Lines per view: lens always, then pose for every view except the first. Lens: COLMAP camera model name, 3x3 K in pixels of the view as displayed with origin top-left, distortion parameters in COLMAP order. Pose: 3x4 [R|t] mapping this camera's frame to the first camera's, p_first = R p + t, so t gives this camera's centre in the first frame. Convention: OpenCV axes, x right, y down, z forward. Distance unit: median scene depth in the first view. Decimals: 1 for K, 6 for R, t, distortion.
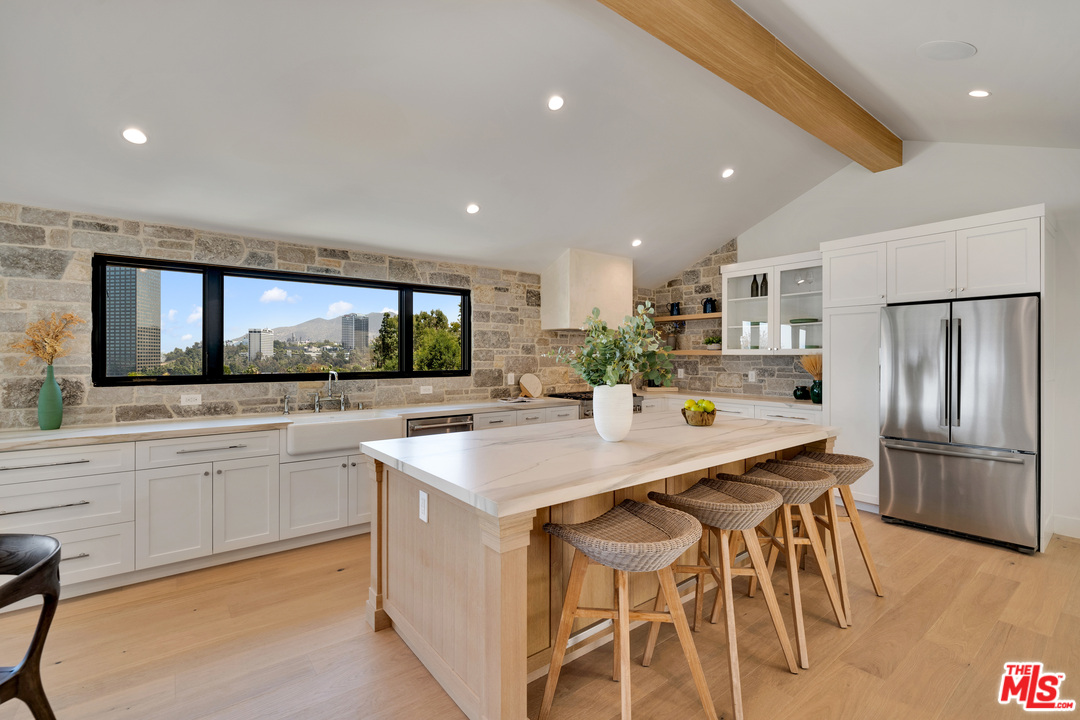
lens RADIAL K [[479.9, 0, 540.0], [0, 479.9, 360.0], [0, 0, 1]] dist [0.000206, 0.000132]
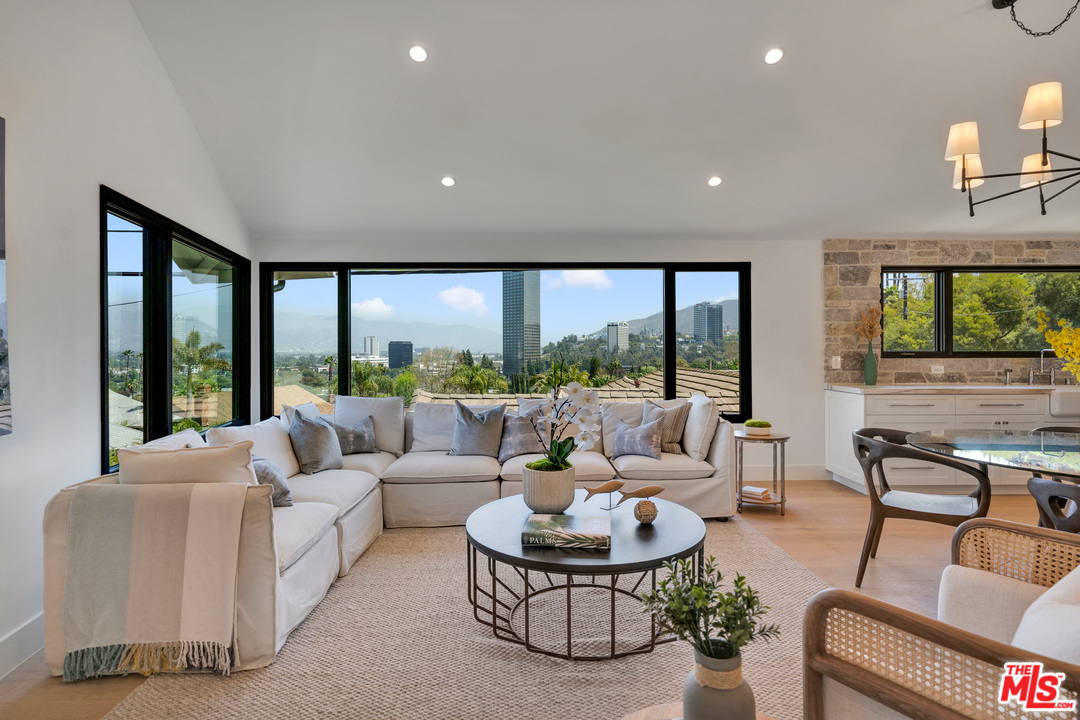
lens RADIAL K [[548.6, 0, 542.5], [0, 548.6, 352.9], [0, 0, 1]] dist [0.001156, -0.000151]
pose [[0.794461, 0.001067, -0.607314, -0.565061], [-0.001813, 0.999998, -0.000615, 0.033355], [0.607313, 0.001590, 0.794461, -0.715358]]
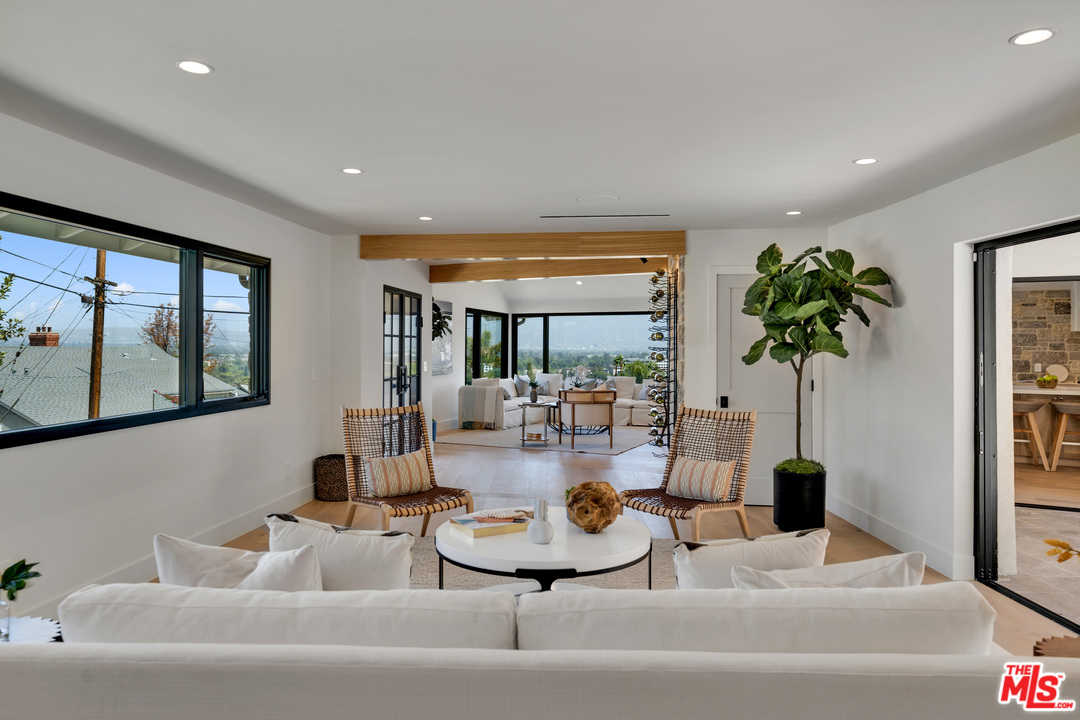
lens RADIAL K [[732.9, 0, 551.2], [0, 732.9, 347.8], [0, 0, 1]] dist [-0.001224, -0.000424]
pose [[0.430773, 0.003042, -0.902455, 1.594725], [-0.013609, 0.999903, -0.003125, 0.009355], [0.902357, 0.013628, 0.430773, -1.529453]]
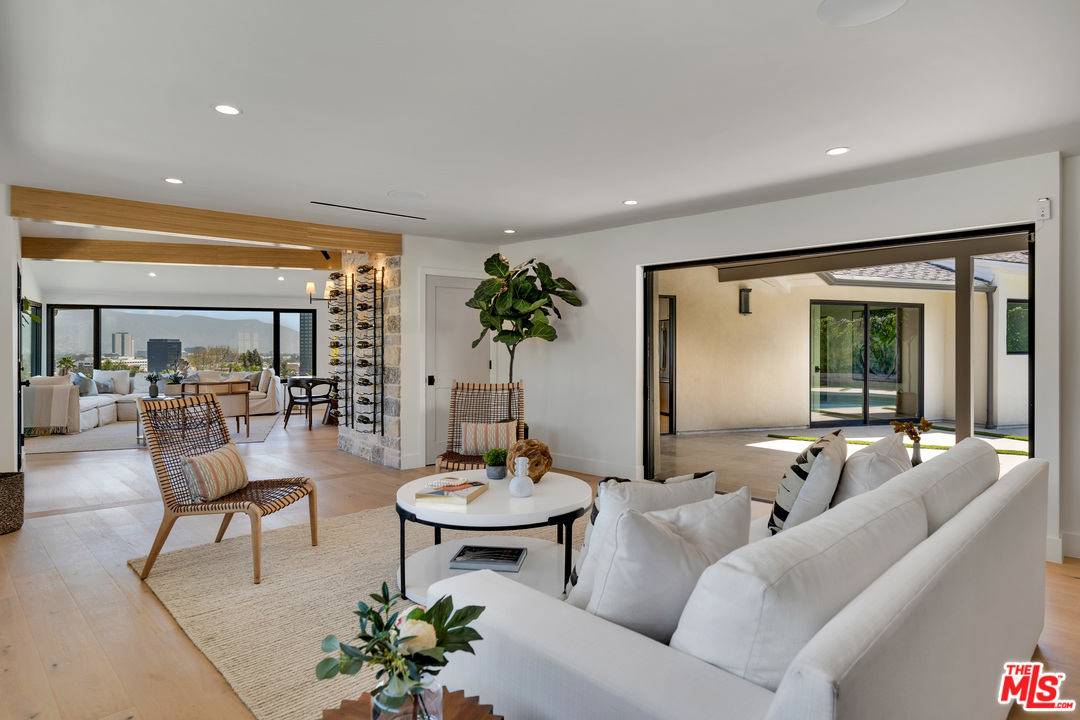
lens RADIAL K [[597.7, 0, 540.6], [0, 597.7, 352.8], [0, 0, 1]] dist [0.002309, -0.000482]
pose [[0.941031, 0.001255, -0.338319, 1.134039], [-0.002159, 0.999995, -0.002297, 0.046181], [0.338314, 0.002891, 0.941029, -1.873536]]
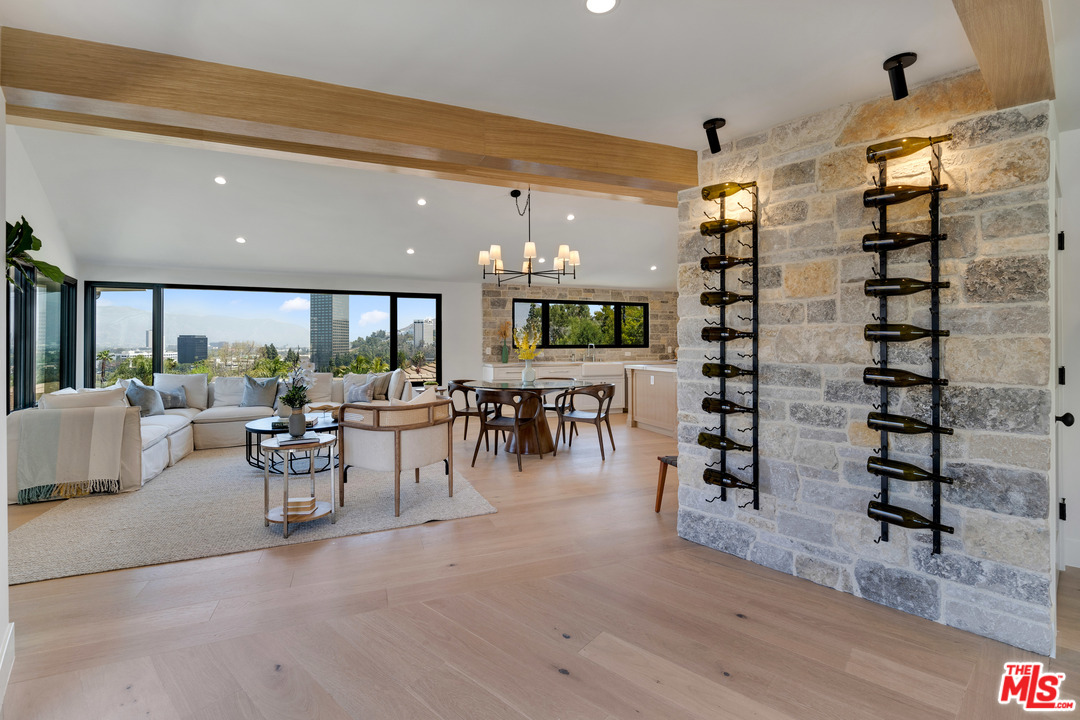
lens RADIAL K [[481.6, 0, 541.1], [0, 481.6, 343.0], [0, 0, 1]] dist [-0.000294, -0.000128]
pose [[0.961291, -0.002489, -0.275524, -0.031441], [-0.000044, 0.999958, -0.009186, 0.038391], [0.275535, 0.008843, 0.961250, -1.173210]]
